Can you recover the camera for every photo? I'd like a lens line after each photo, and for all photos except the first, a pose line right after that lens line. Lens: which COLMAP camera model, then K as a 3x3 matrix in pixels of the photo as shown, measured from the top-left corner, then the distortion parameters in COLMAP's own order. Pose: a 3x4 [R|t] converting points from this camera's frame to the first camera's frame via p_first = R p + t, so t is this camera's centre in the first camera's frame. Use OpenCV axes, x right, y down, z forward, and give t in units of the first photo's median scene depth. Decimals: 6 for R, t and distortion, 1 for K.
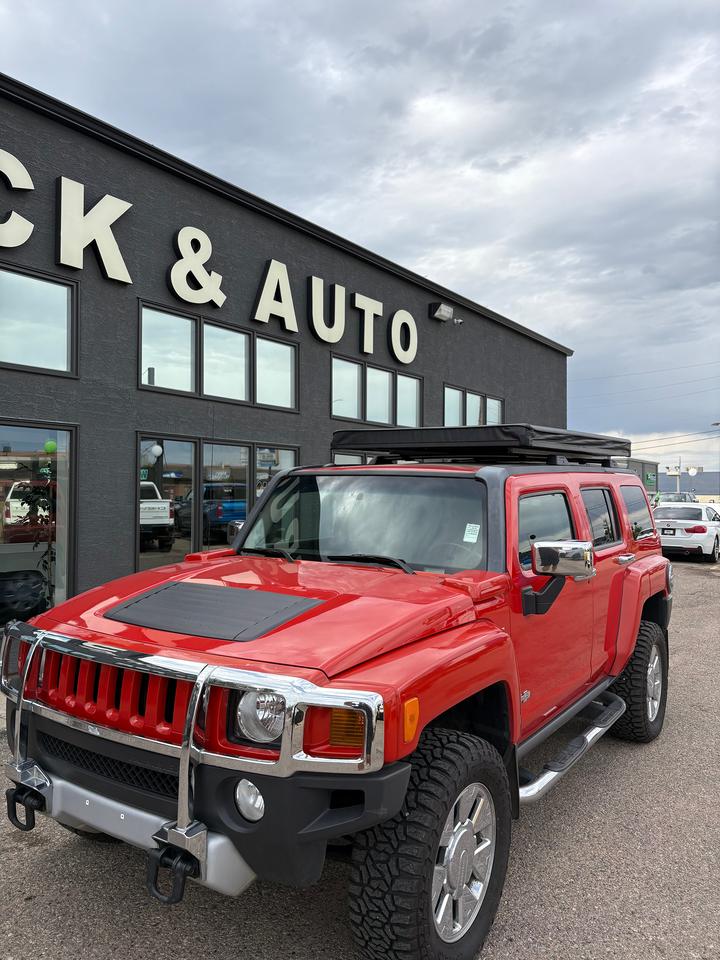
lens RADIAL K [[729.6, 0, 361.3], [0, 729.6, 478.6], [0, 0, 1]] dist [0.017232, -0.011517]
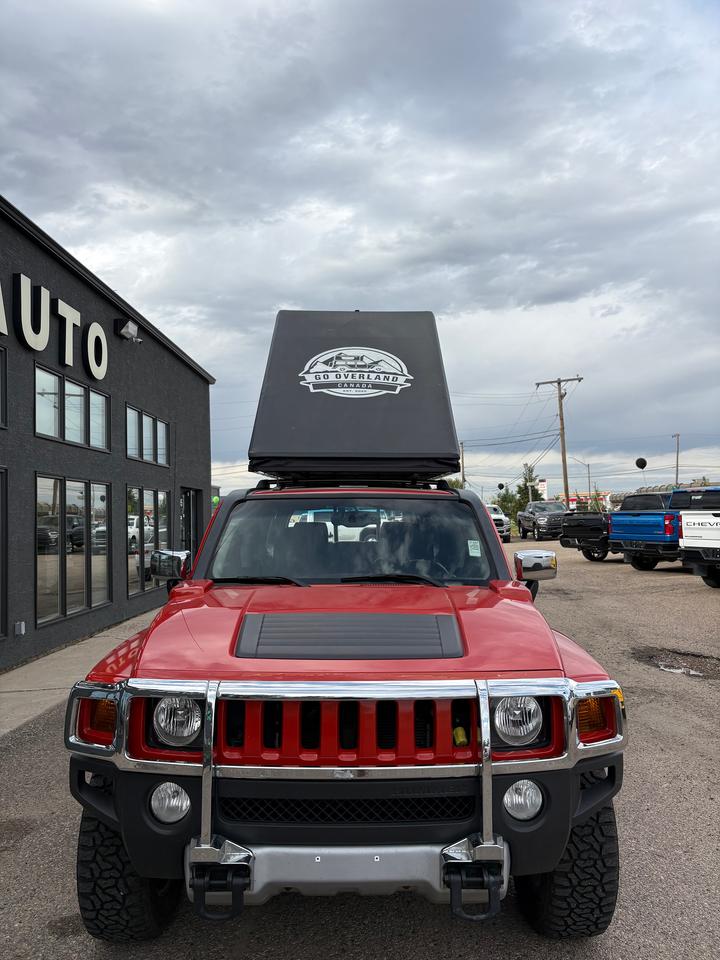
lens RADIAL K [[729.6, 0, 357.0], [0, 729.6, 463.4], [0, 0, 1]] dist [0.017232, -0.011517]
pose [[0.833852, 0.022173, 0.551543, -0.315157], [0.007270, 0.998665, -0.051139, -0.000447], [-0.551941, 0.046652, 0.832577, 0.073330]]
